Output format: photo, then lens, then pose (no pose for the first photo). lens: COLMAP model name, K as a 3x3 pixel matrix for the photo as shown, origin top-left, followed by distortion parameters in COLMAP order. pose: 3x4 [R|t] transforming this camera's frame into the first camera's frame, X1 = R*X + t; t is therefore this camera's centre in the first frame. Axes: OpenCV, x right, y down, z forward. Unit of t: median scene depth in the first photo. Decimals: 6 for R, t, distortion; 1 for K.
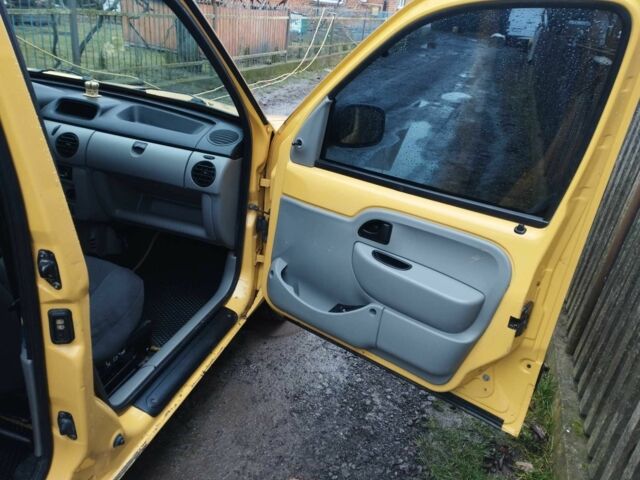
lens RADIAL K [[522.6, 0, 320.0], [0, 522.6, 240.0], [0, 0, 1]] dist [0.109542, -0.127232]
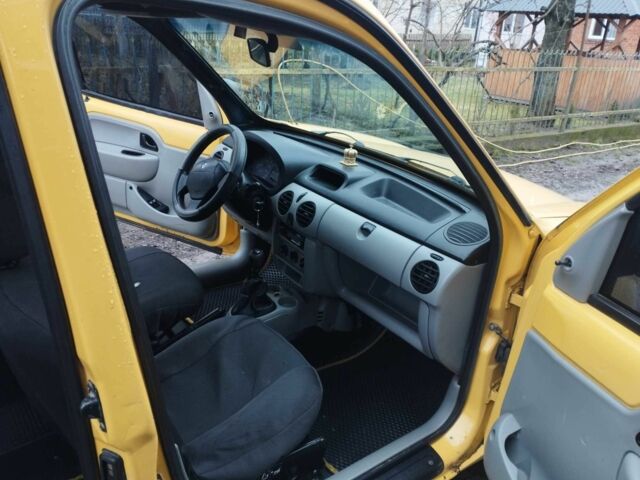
lens RADIAL K [[522.6, 0, 320.0], [0, 522.6, 240.0], [0, 0, 1]] dist [0.109542, -0.127232]
pose [[0.798899, 0.178220, -0.574455, 0.085043], [-0.225624, 0.974146, -0.011555, -0.127696], [0.557544, 0.138842, 0.818454, 0.261080]]
